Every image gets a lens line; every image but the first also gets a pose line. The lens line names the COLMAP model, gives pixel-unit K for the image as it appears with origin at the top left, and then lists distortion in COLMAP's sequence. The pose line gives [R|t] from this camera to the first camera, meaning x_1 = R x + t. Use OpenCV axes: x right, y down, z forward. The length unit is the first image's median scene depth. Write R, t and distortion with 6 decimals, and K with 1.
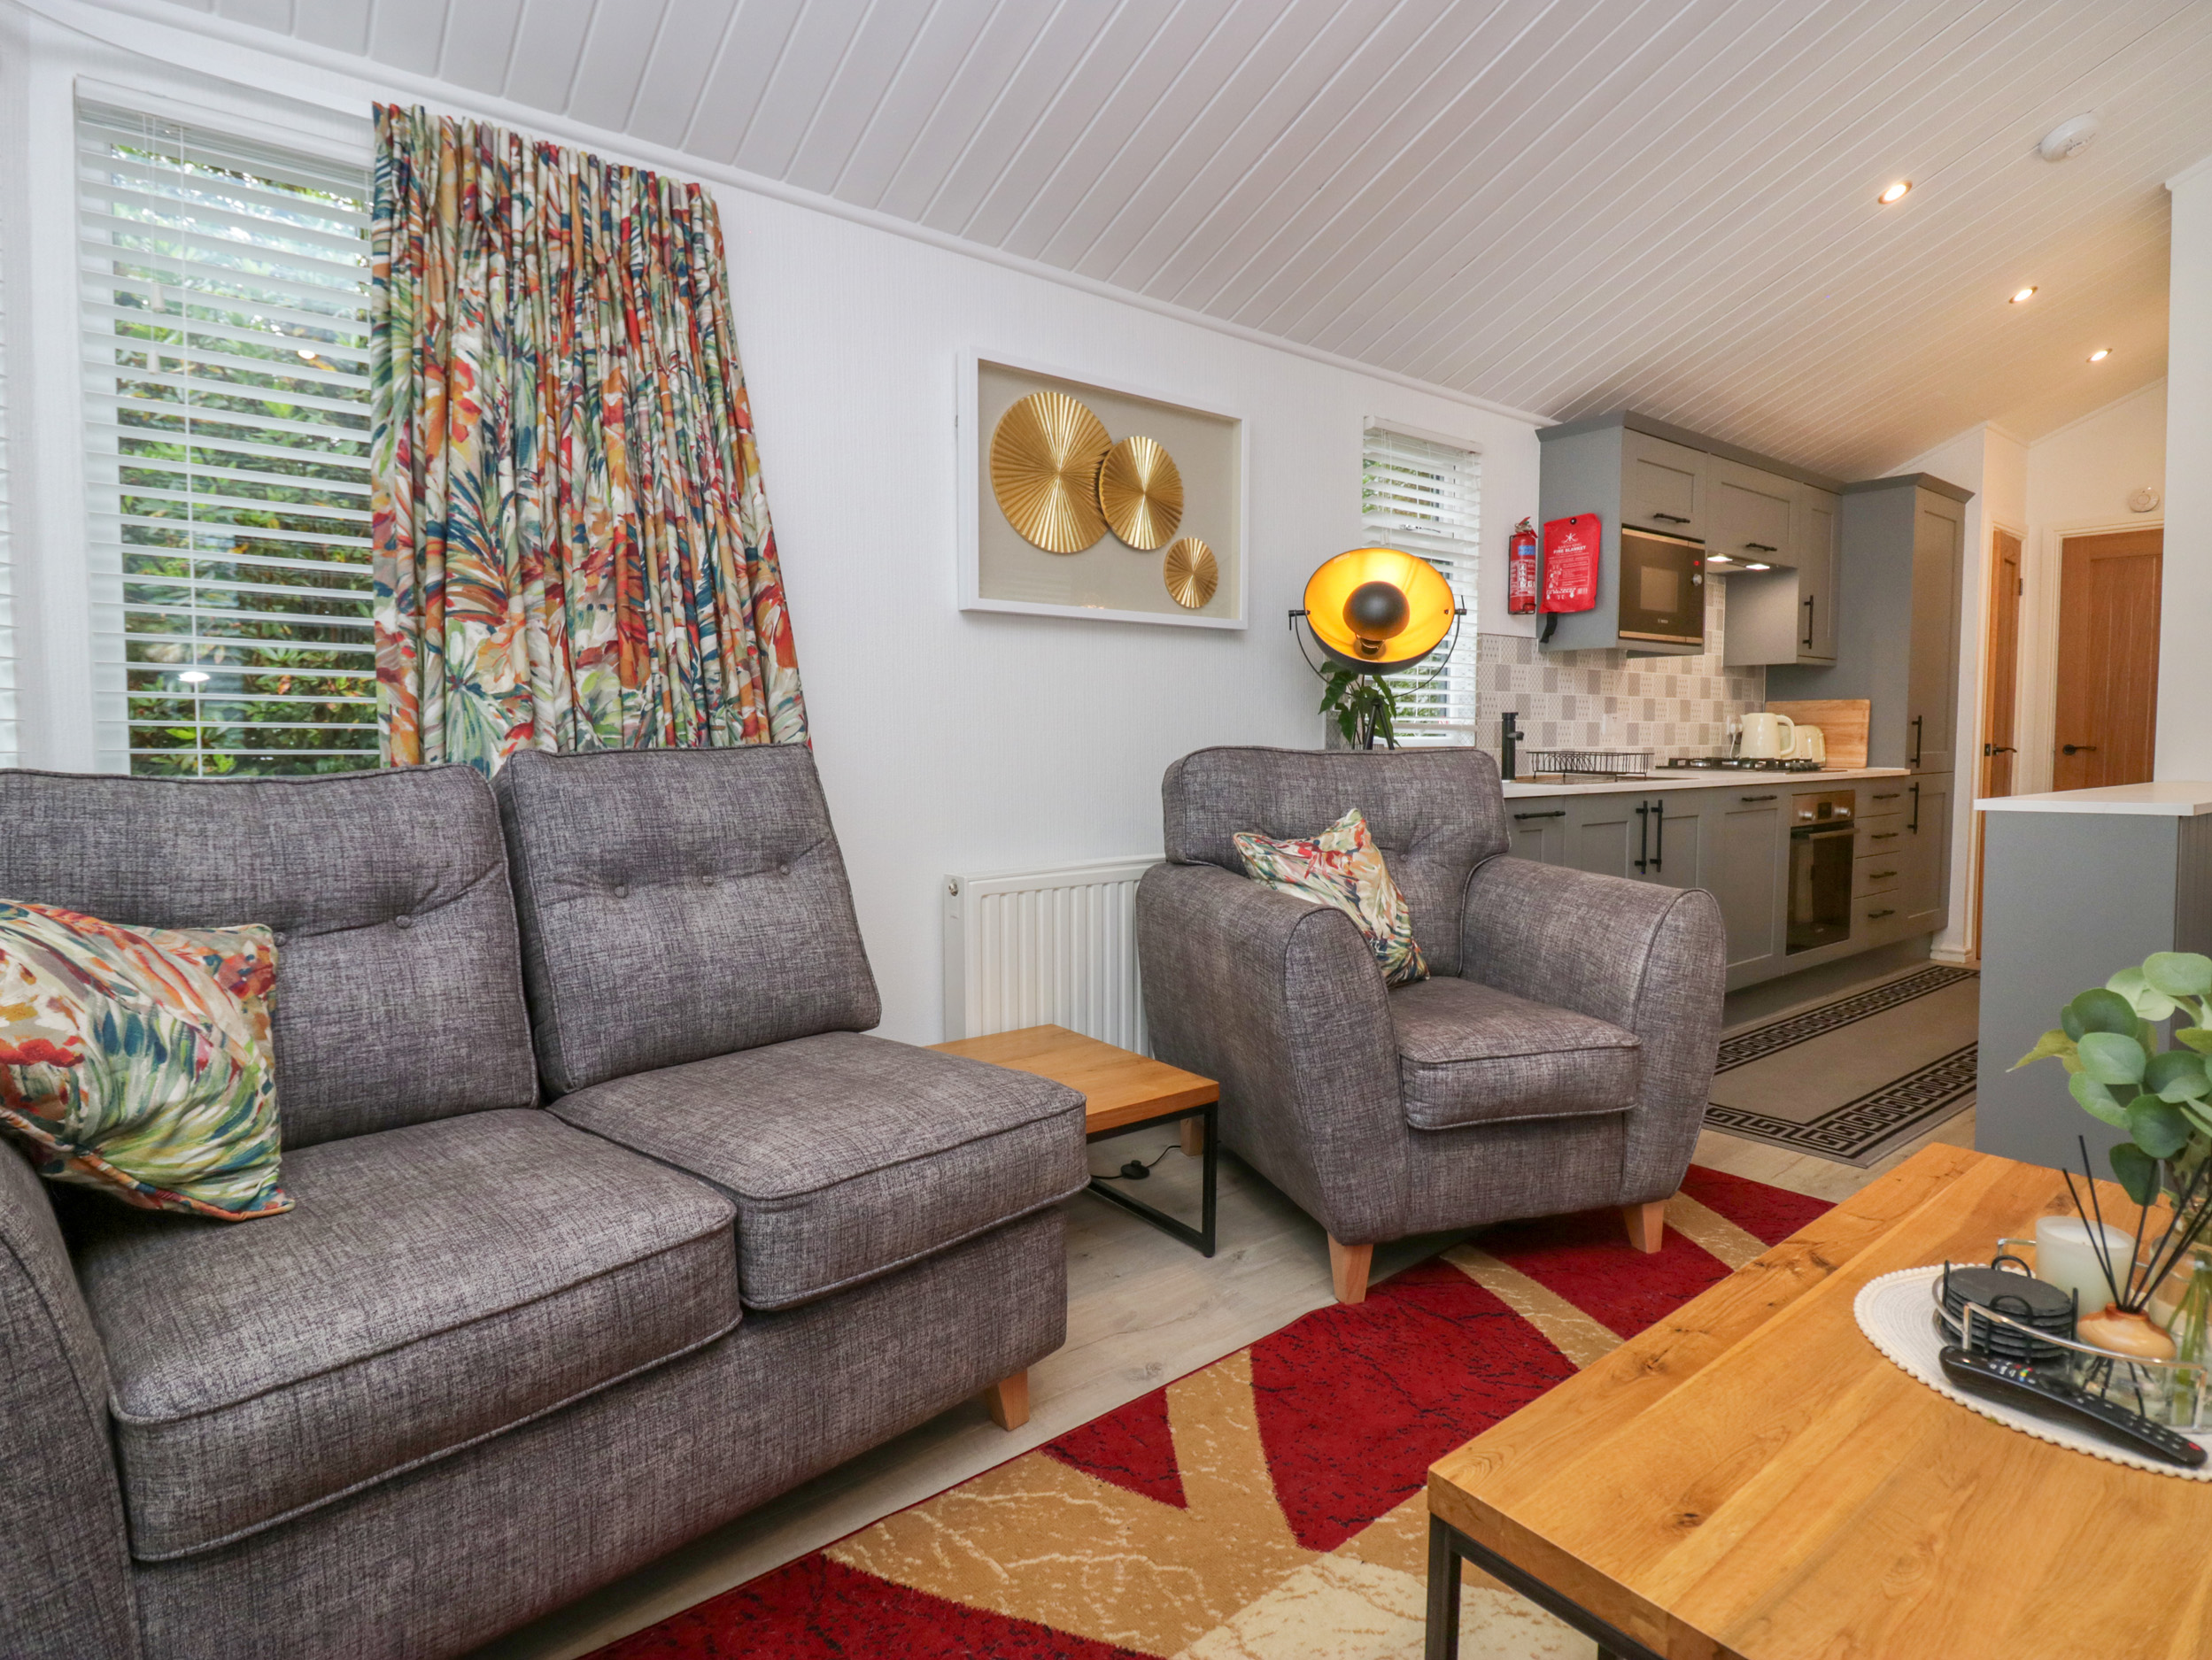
lens RADIAL K [[1148.5, 0, 1127.1], [0, 1148.5, 801.3], [0, 0, 1]] dist [-0.001990, -0.012102]
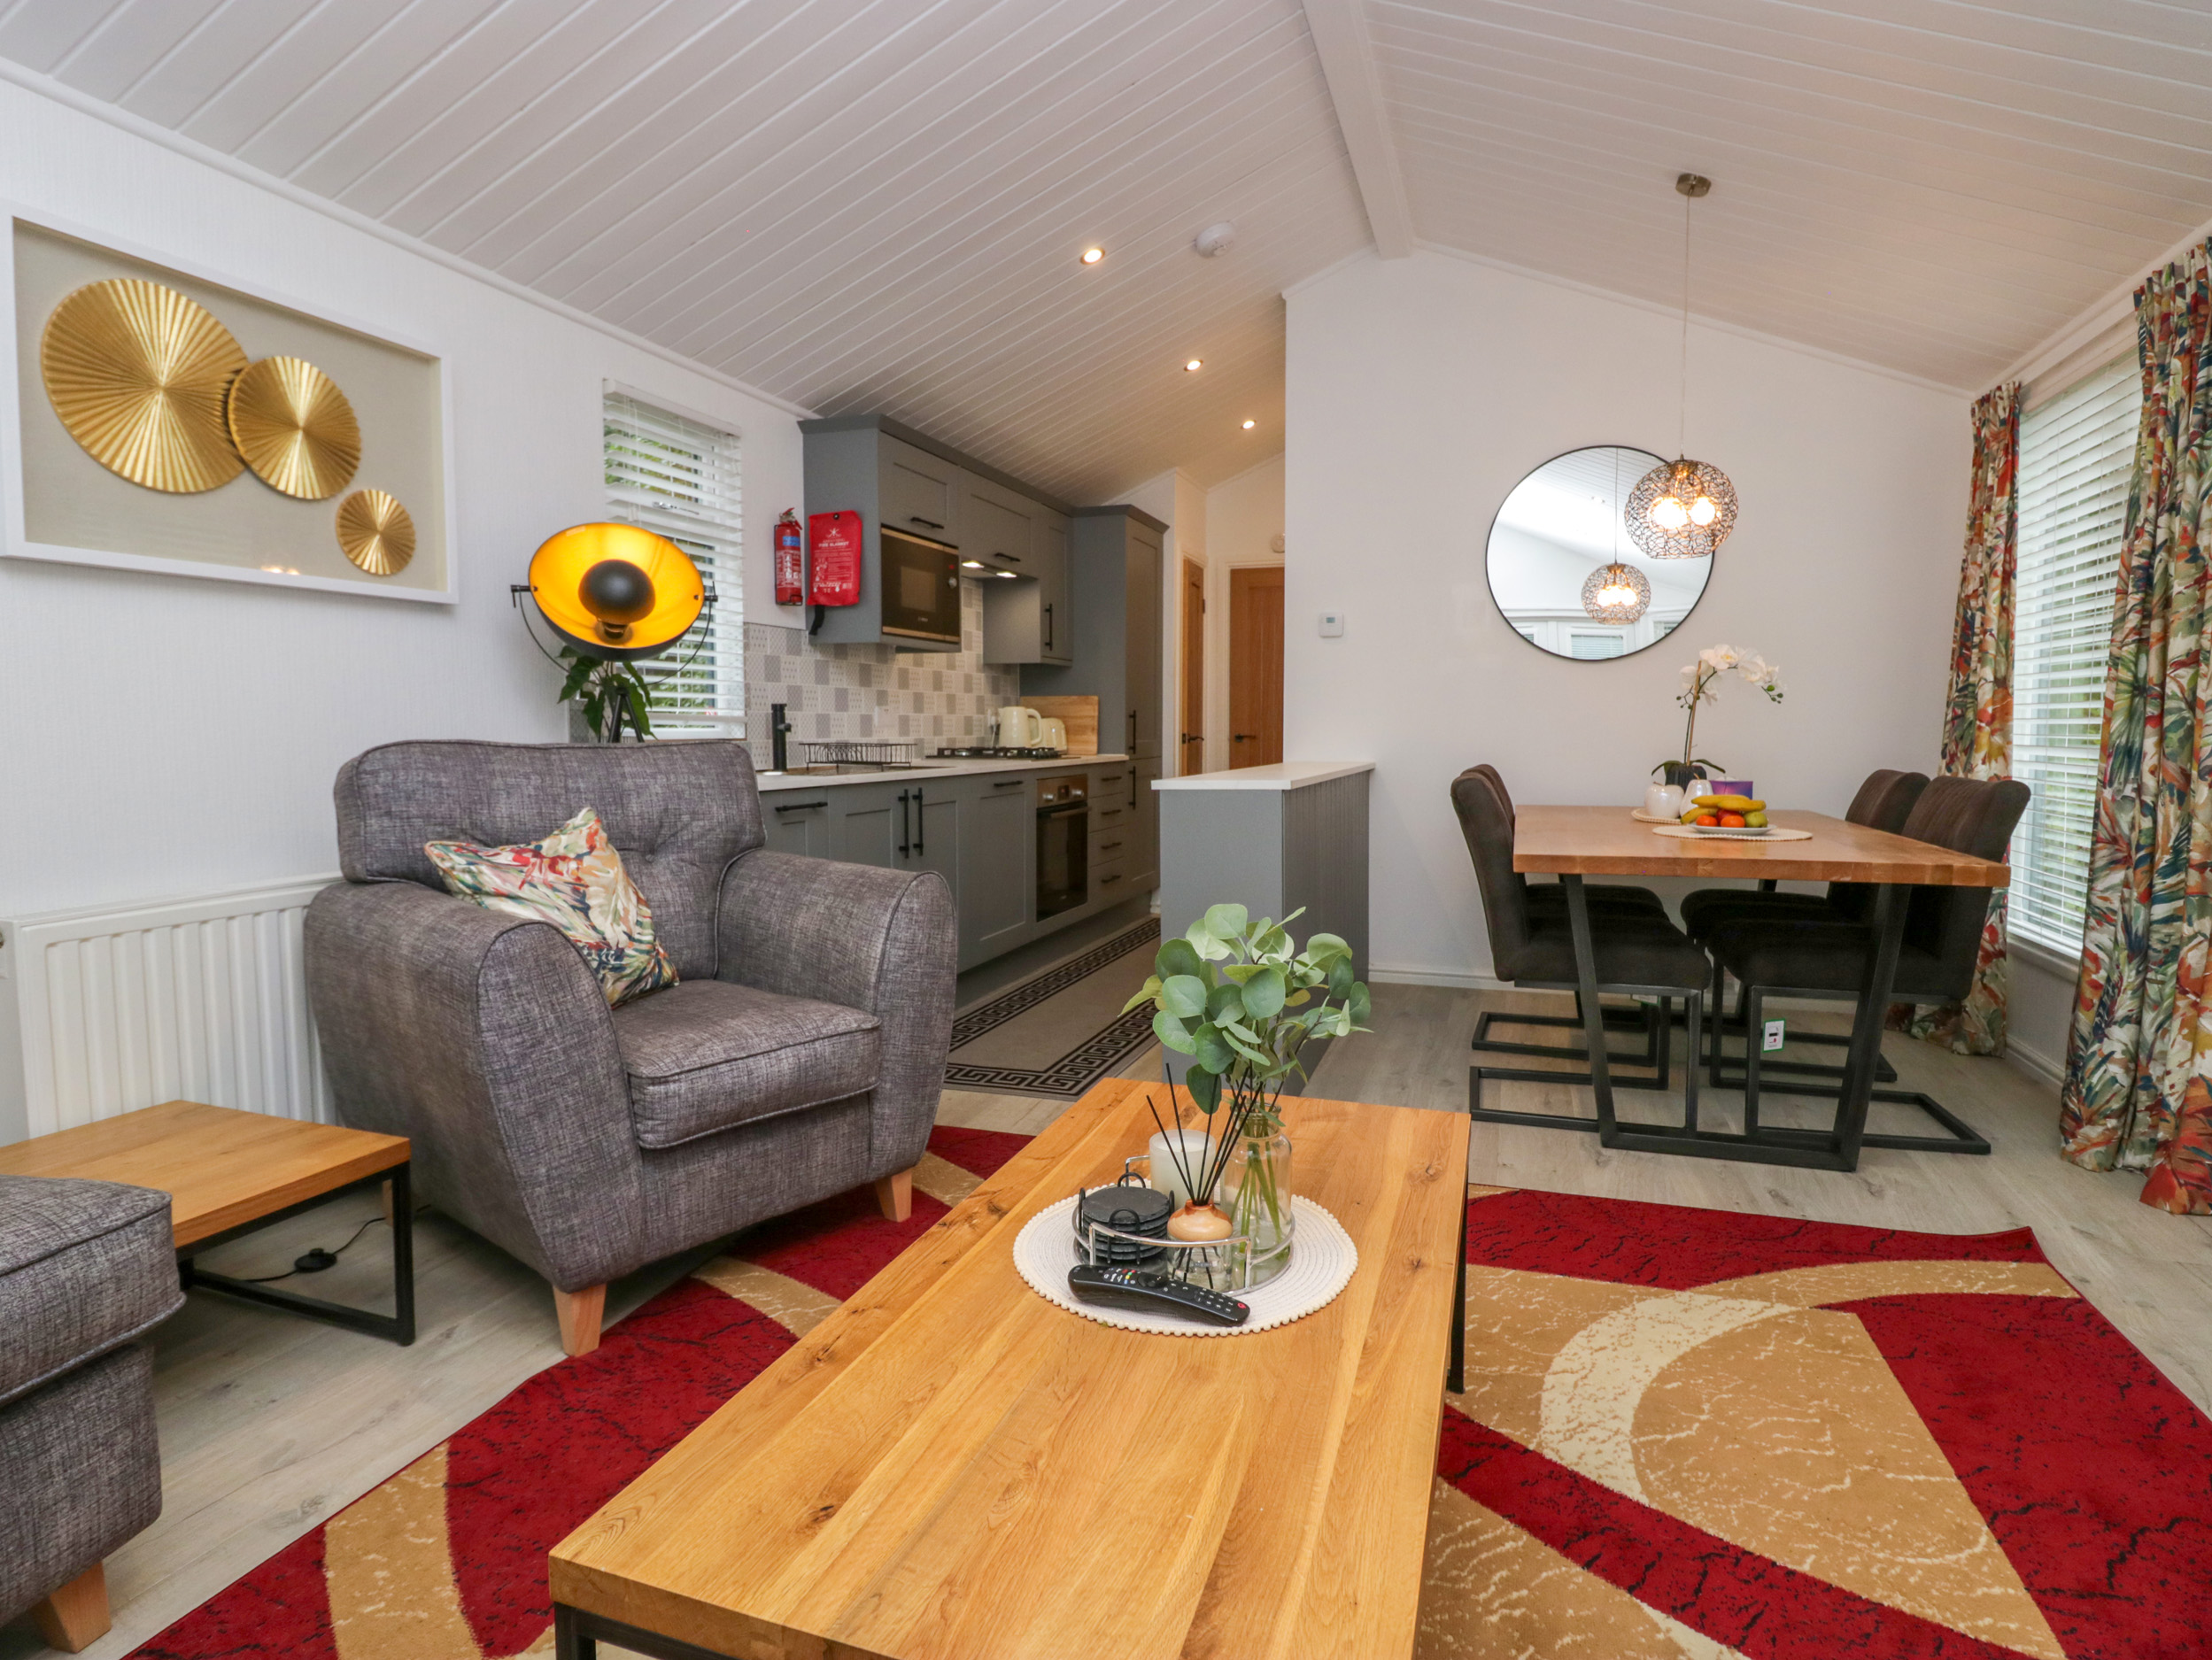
lens RADIAL K [[1148.5, 0, 1127.1], [0, 1148.5, 807.8], [0, 0, 1]] dist [-0.001990, -0.012102]
pose [[0.838619, -0.037875, 0.543401, 0.051510], [0.030522, 0.999280, 0.022545, -0.000830], [-0.543863, -0.002321, 0.839171, 0.004385]]
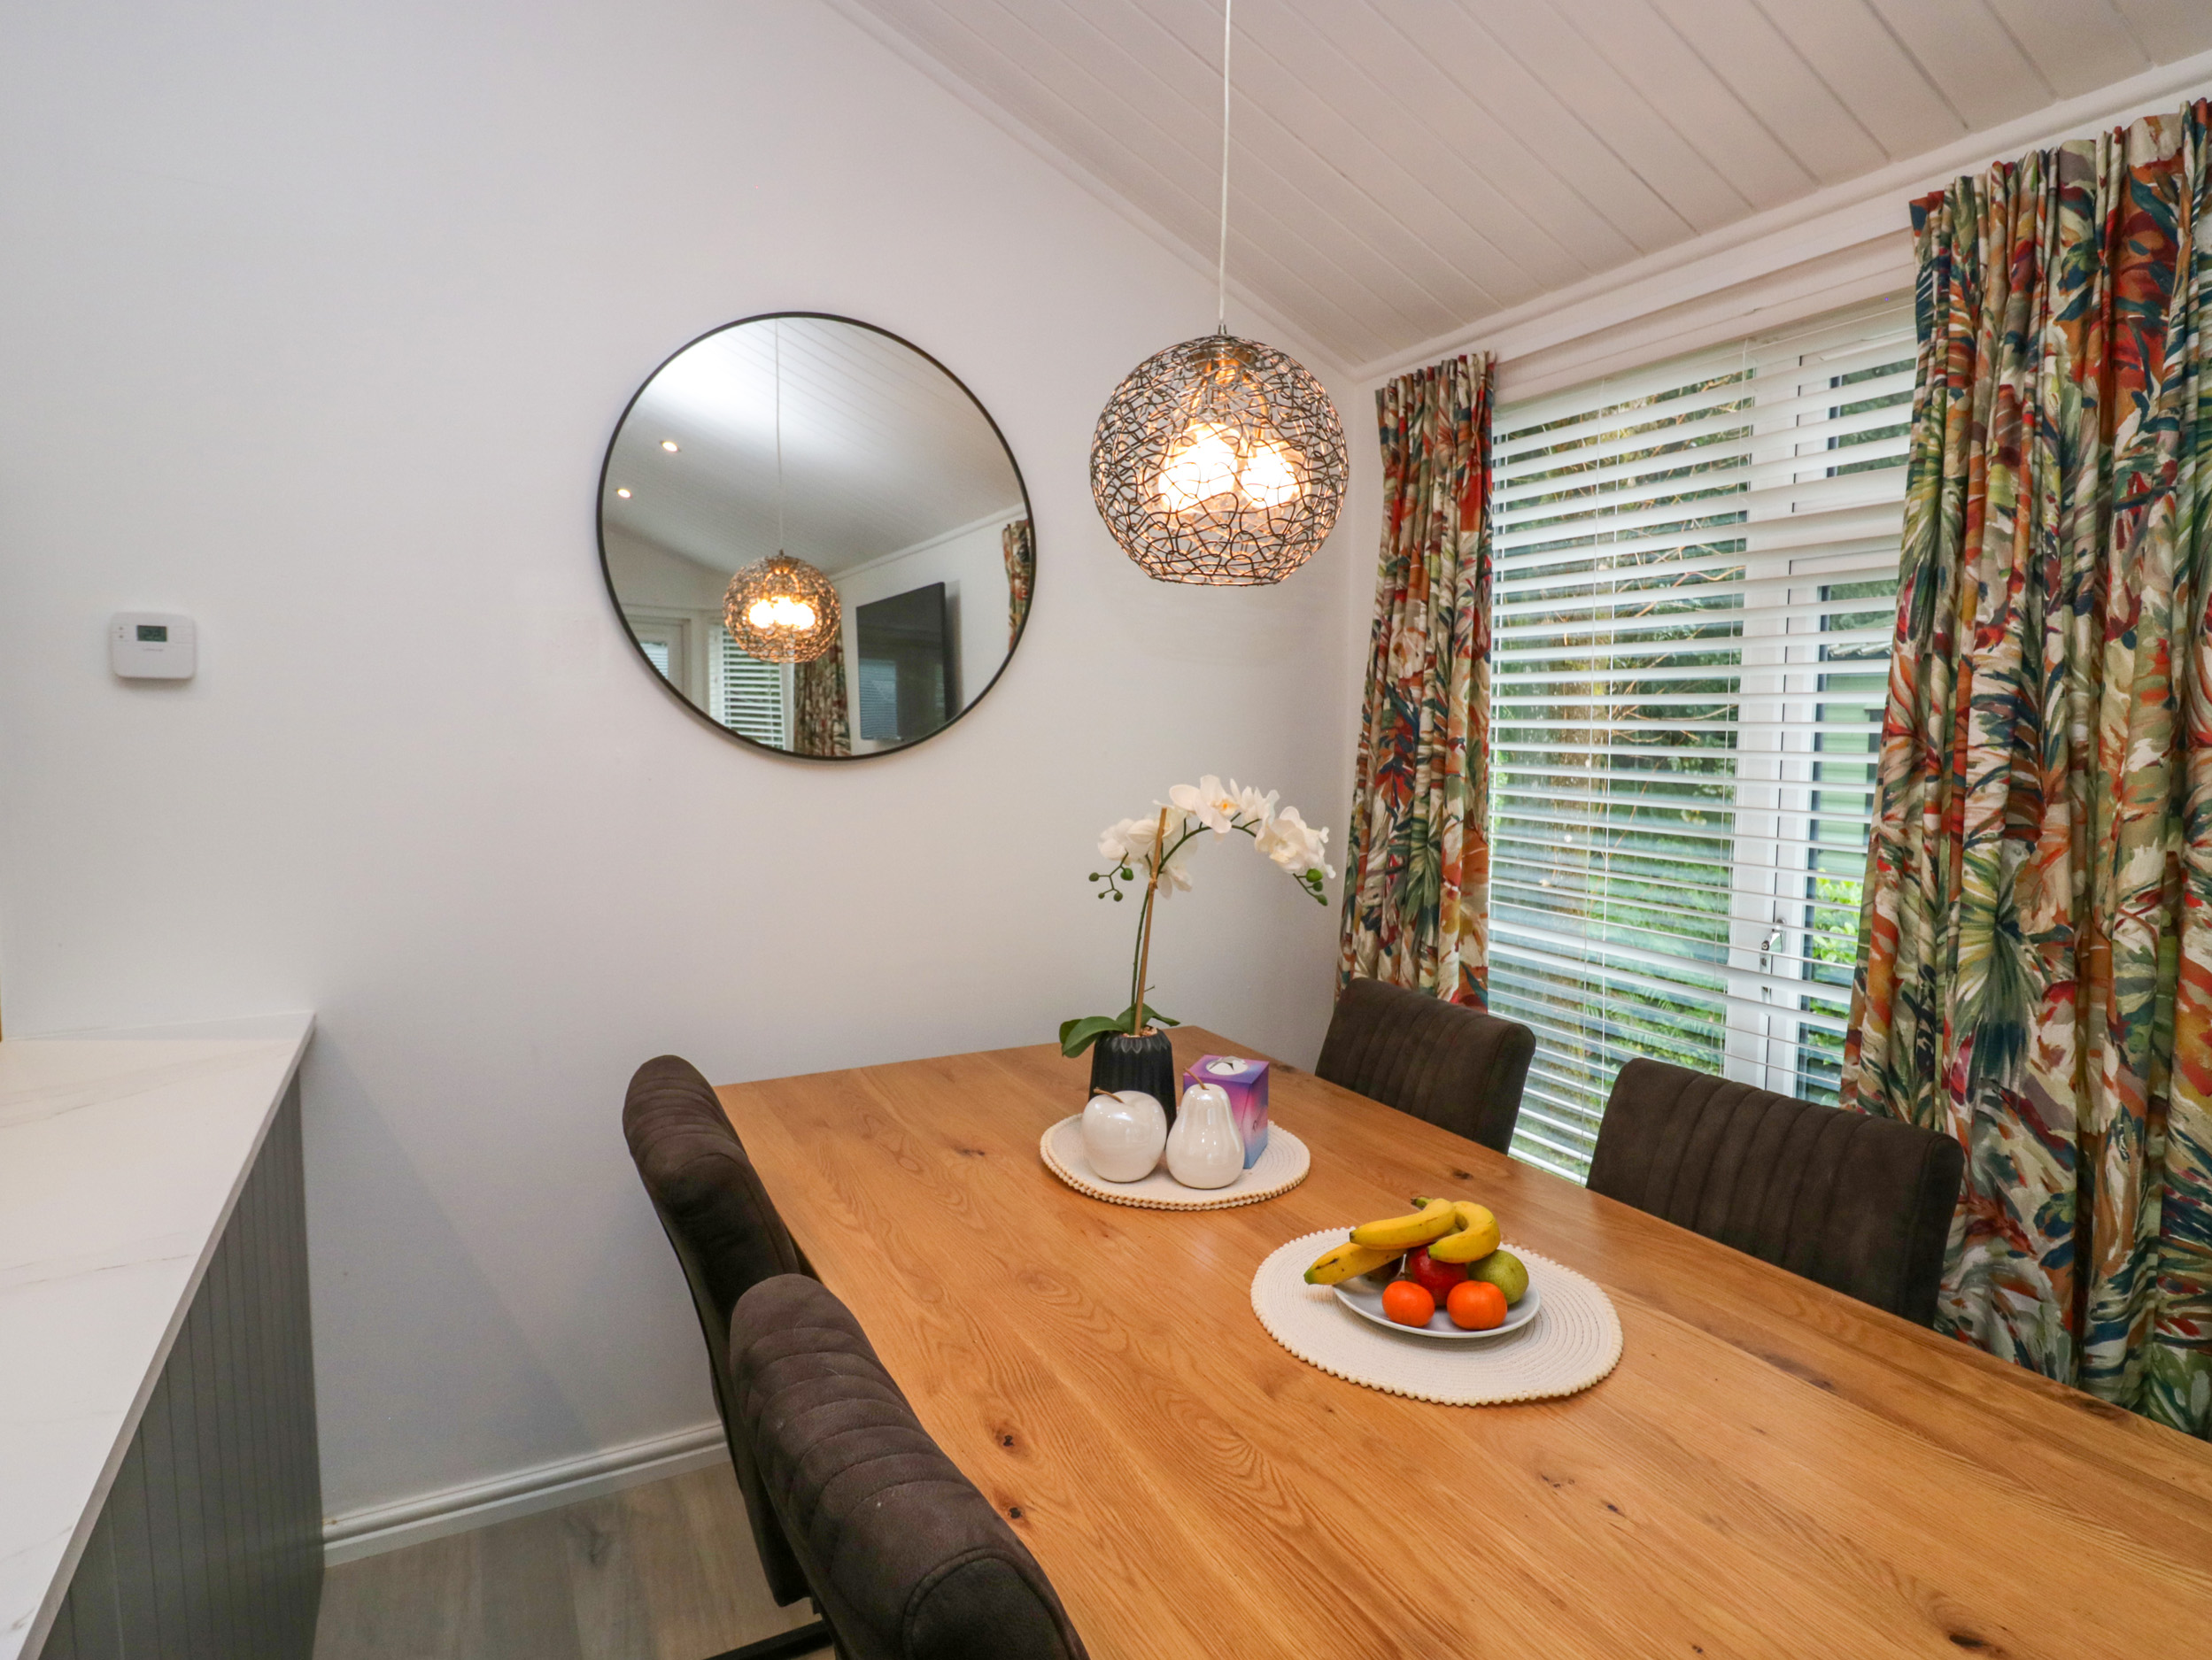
lens RADIAL K [[1199.6, 0, 1130.0], [0, 1199.6, 804.2], [0, 0, 1]] dist [-0.007750, -0.005019]
pose [[0.157578, -0.062049, 0.985555, 0.595551], [0.039222, 0.997630, 0.056538, -0.132197], [-0.986727, 0.029746, 0.159638, 0.559616]]
